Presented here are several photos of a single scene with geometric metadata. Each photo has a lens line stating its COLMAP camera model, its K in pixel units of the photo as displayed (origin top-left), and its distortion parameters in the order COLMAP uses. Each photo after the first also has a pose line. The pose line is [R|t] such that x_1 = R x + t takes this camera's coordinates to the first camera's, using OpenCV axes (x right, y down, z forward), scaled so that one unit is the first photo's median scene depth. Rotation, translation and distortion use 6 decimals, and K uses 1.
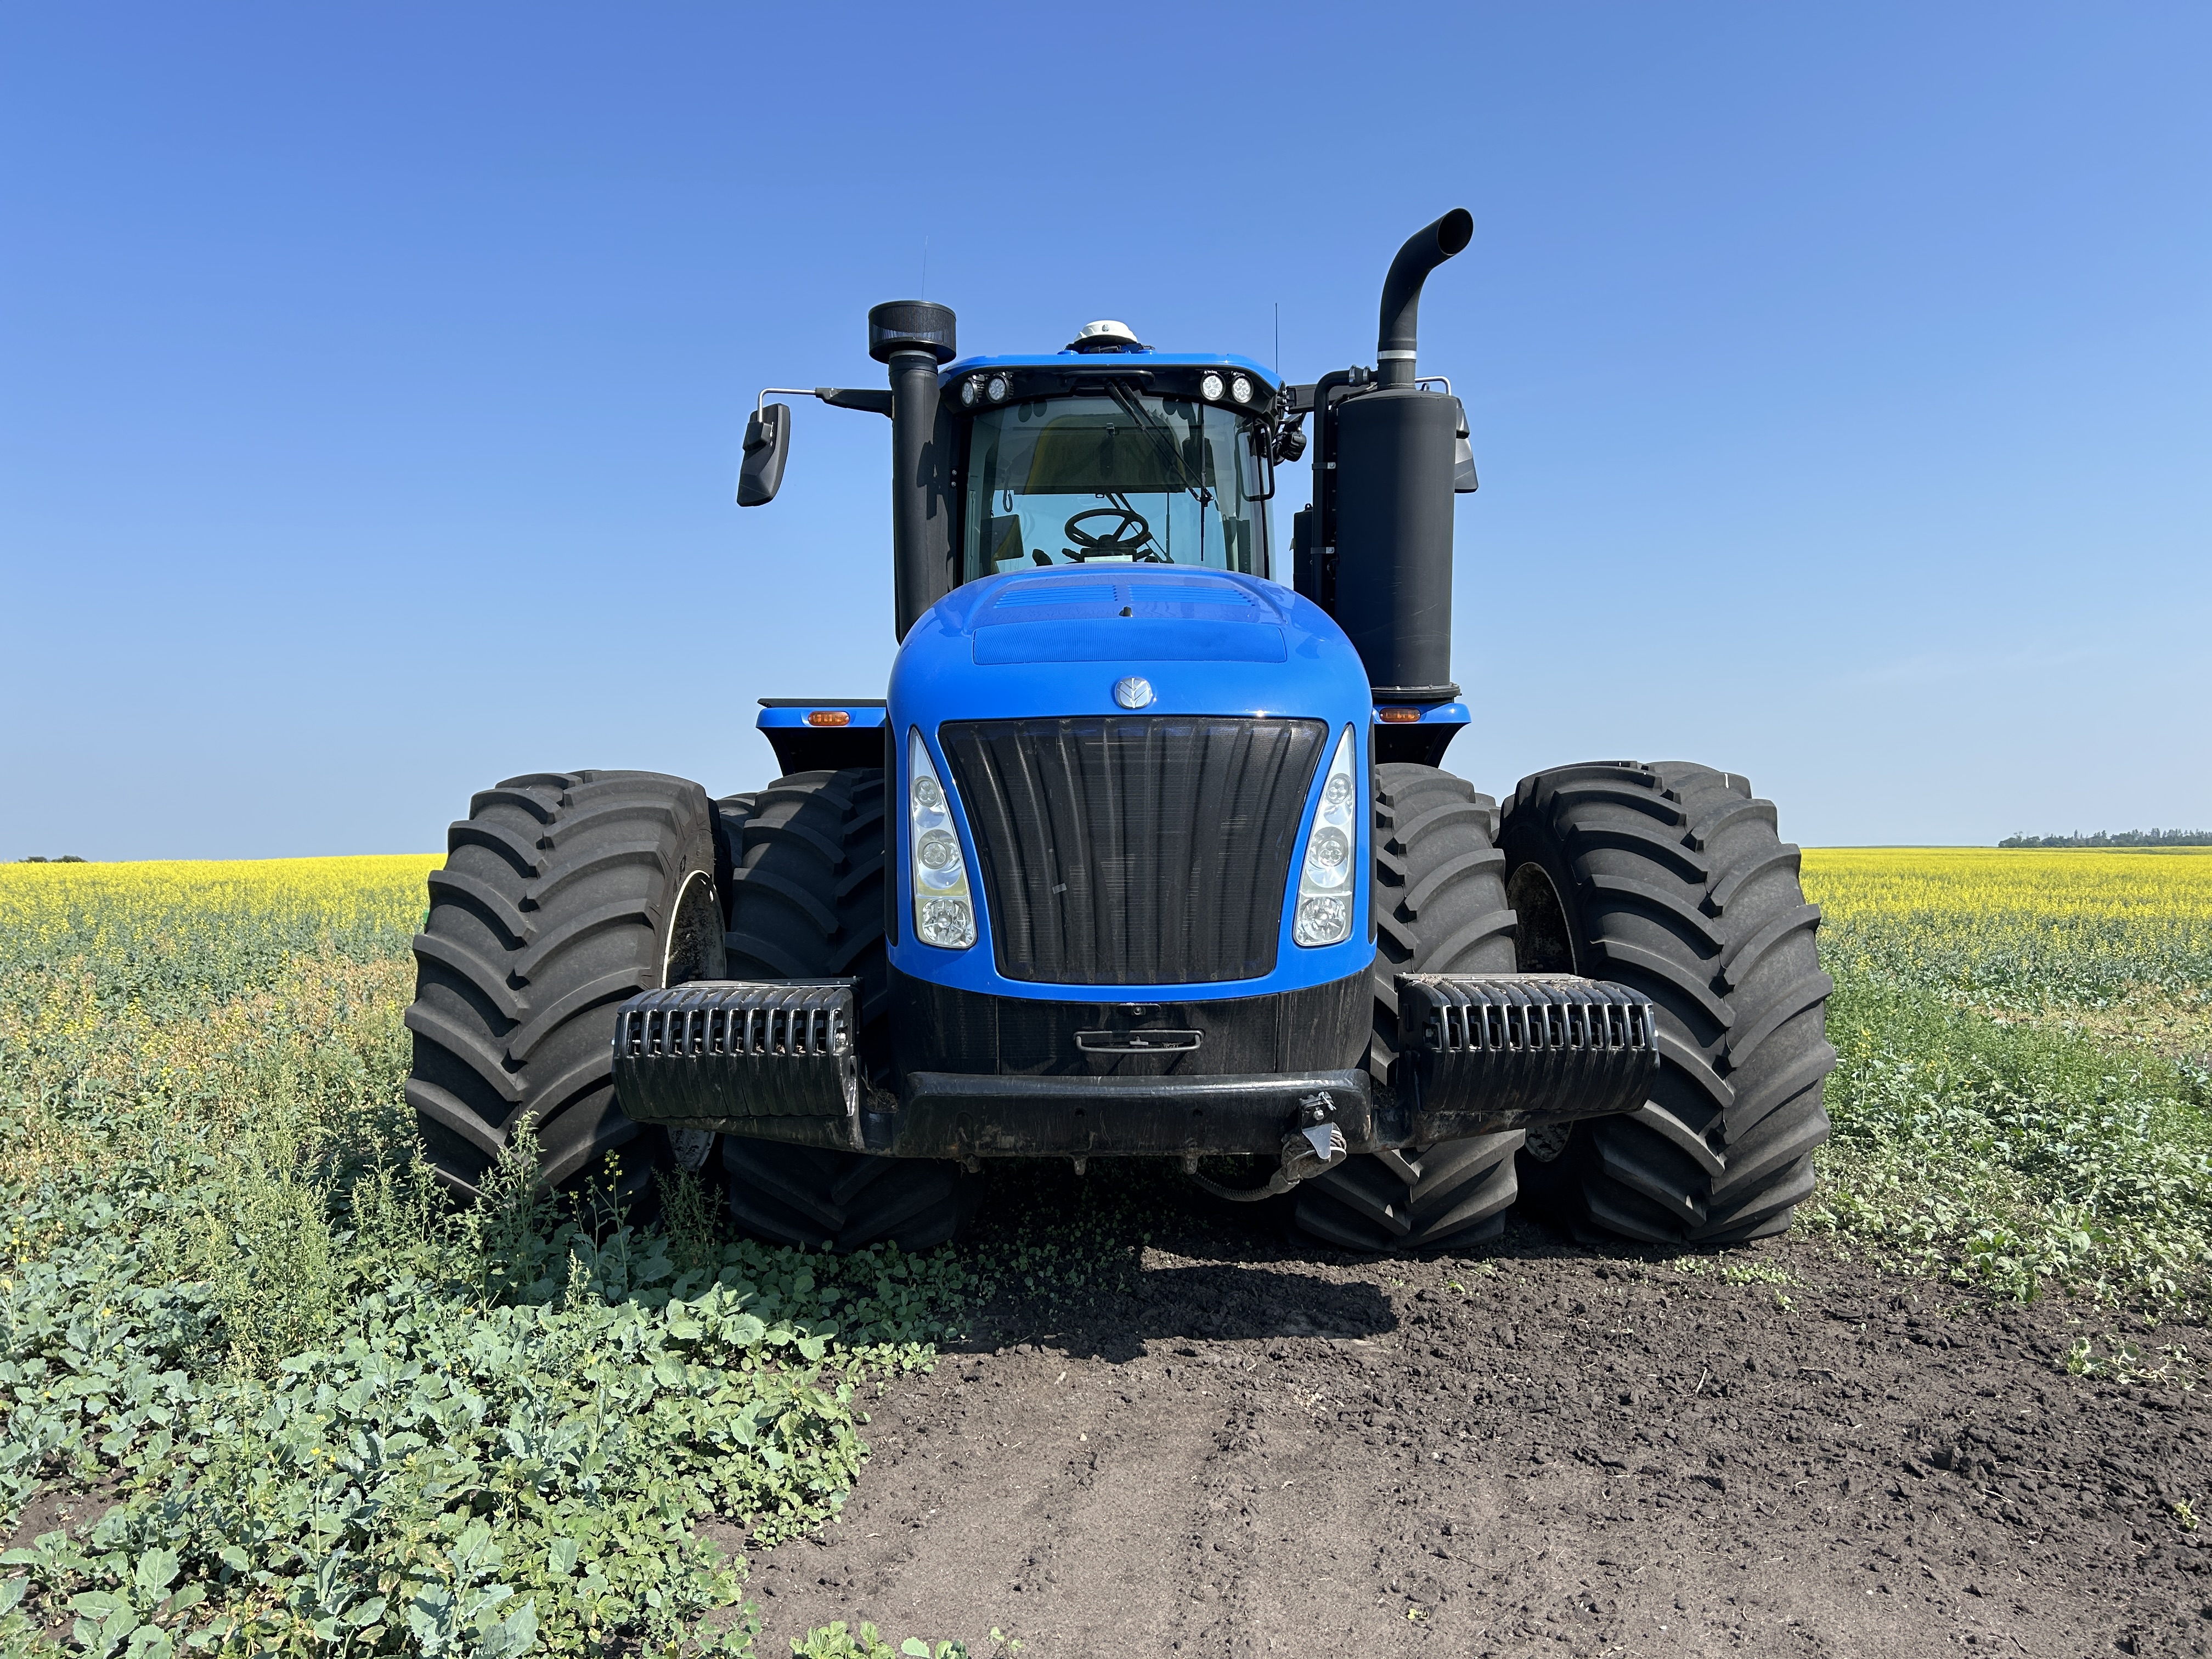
lens RADIAL K [[1569.5, 0, 1111.6], [0, 1569.5, 819.9], [0, 0, 1]] dist [0.115479, -0.152824]
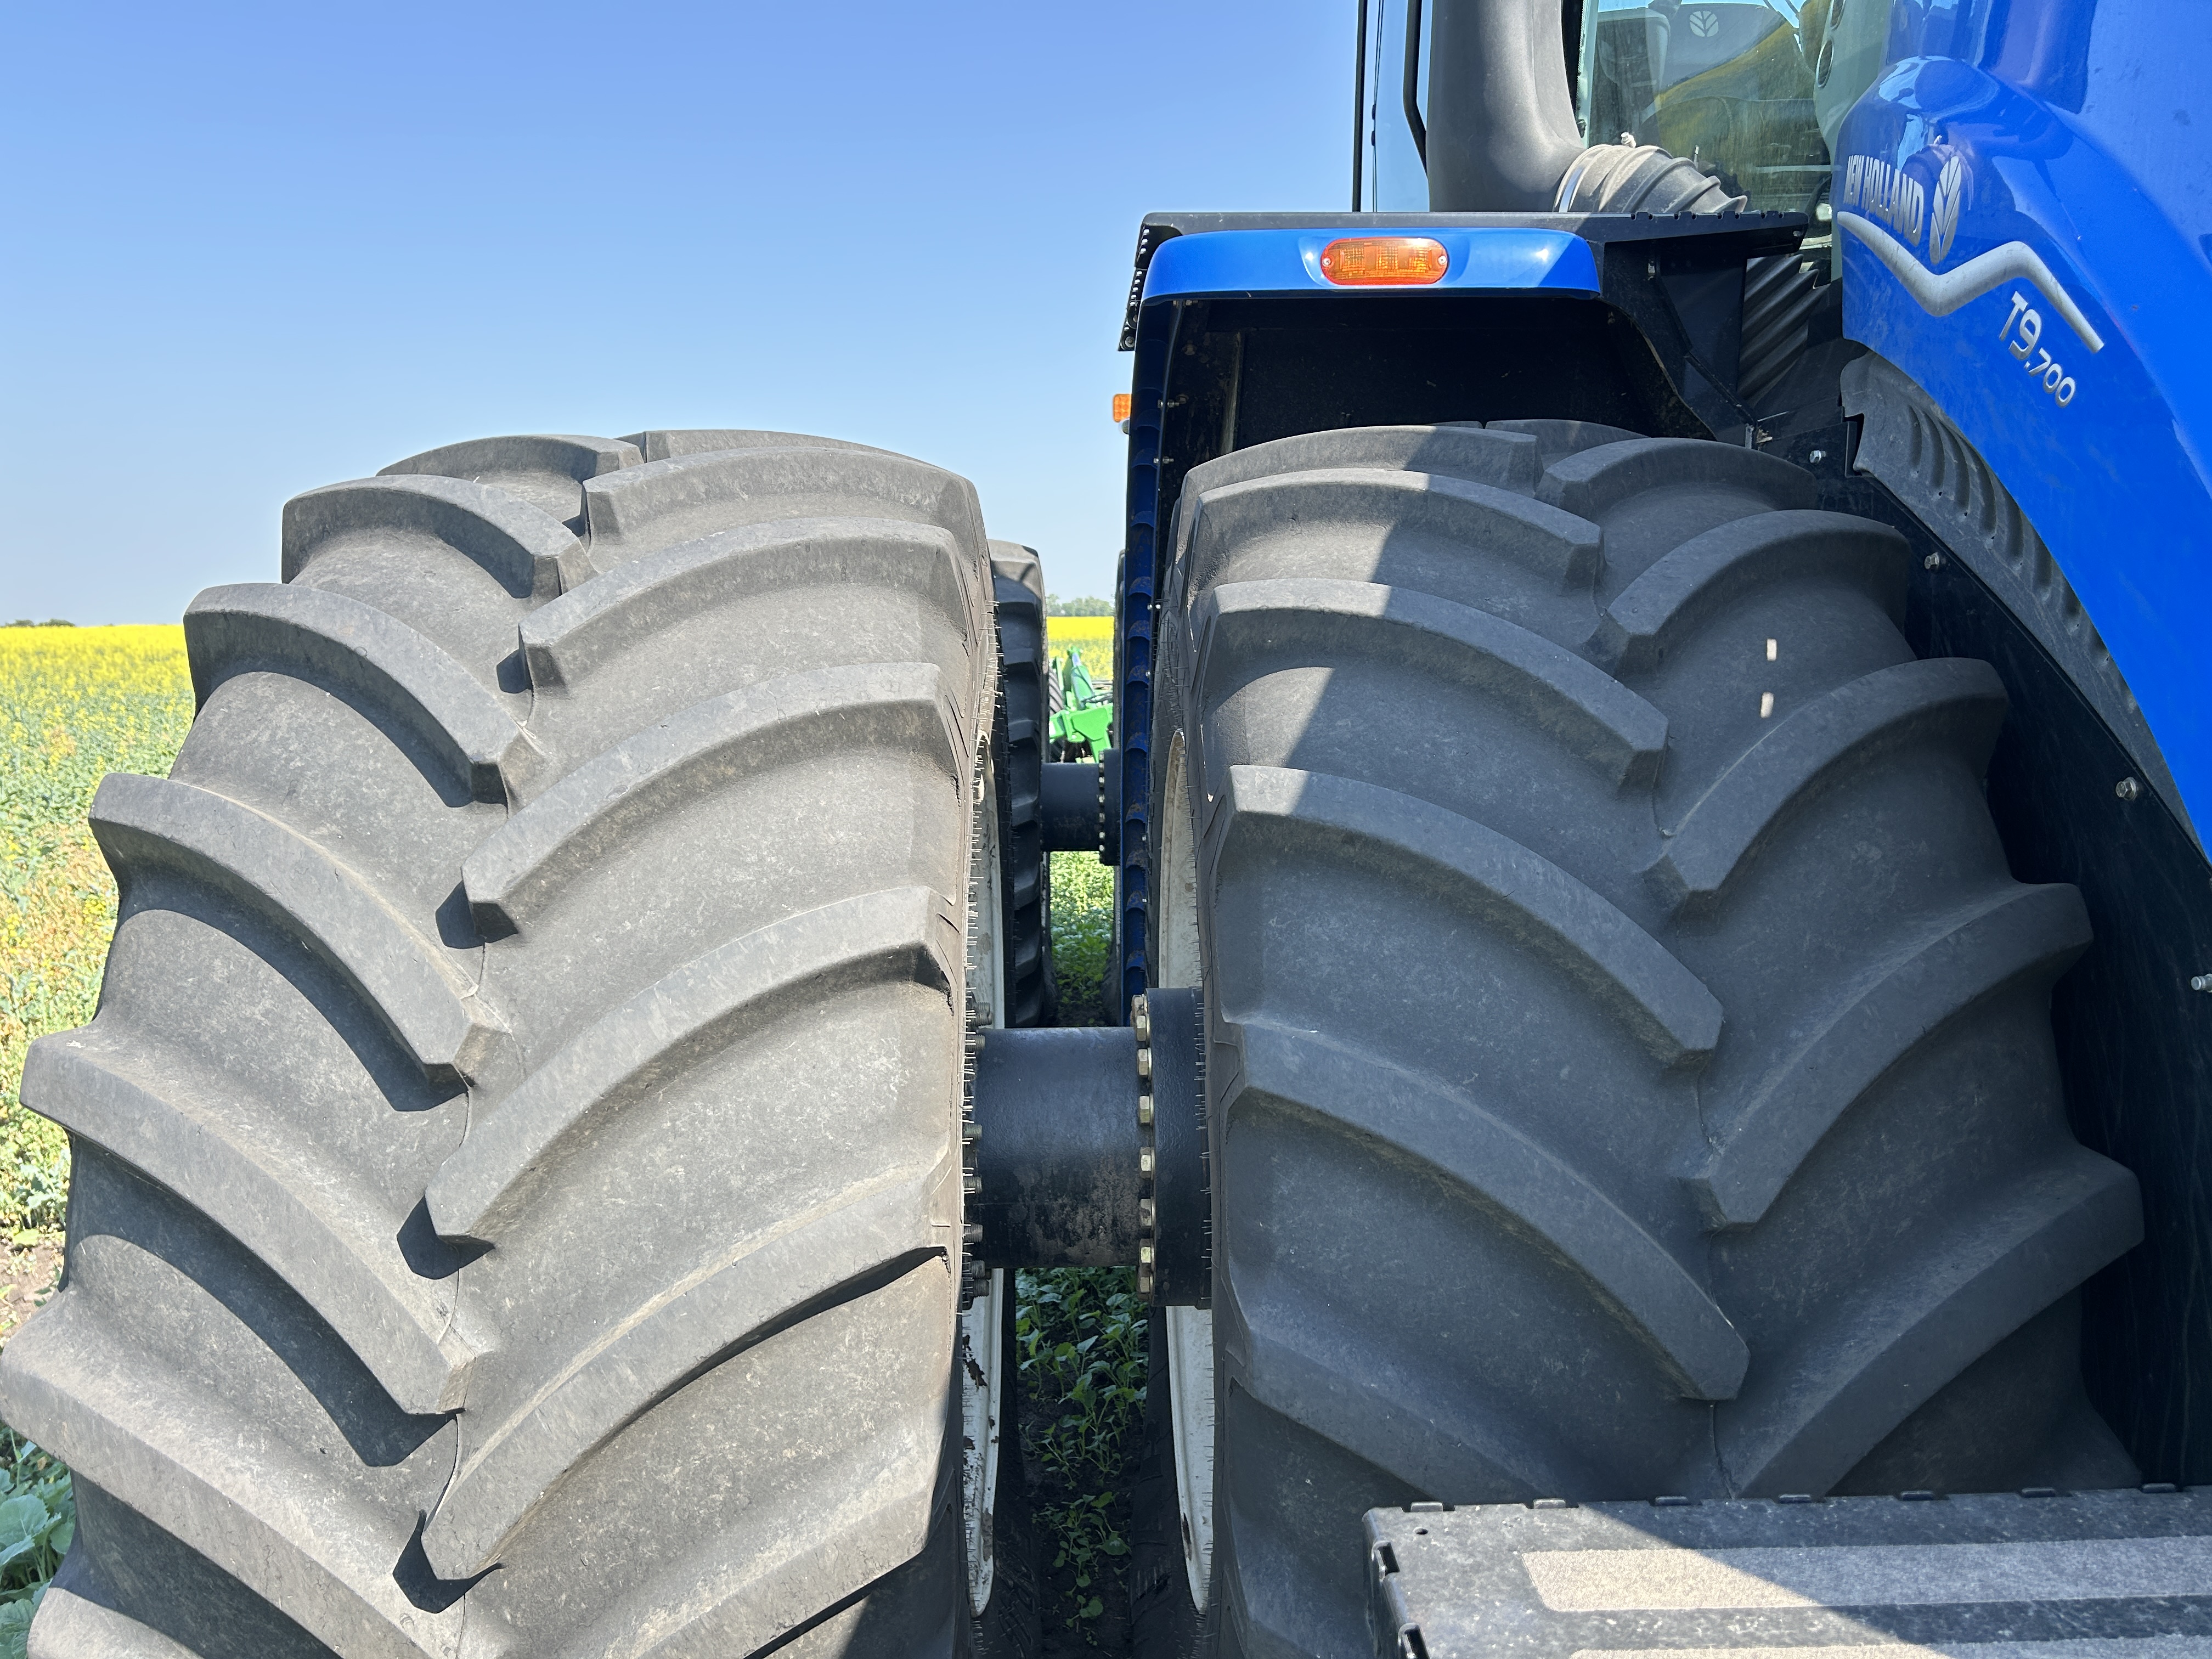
lens RADIAL K [[1569.5, 0, 1111.6], [0, 1569.5, 819.9], [0, 0, 1]] dist [0.115479, -0.152824]
pose [[0.999975, 0.000871, -0.006995, -0.258879], [0.000170, 0.989085, 0.147349, 0.000396], [0.007047, -0.147347, 0.989060, 0.738161]]
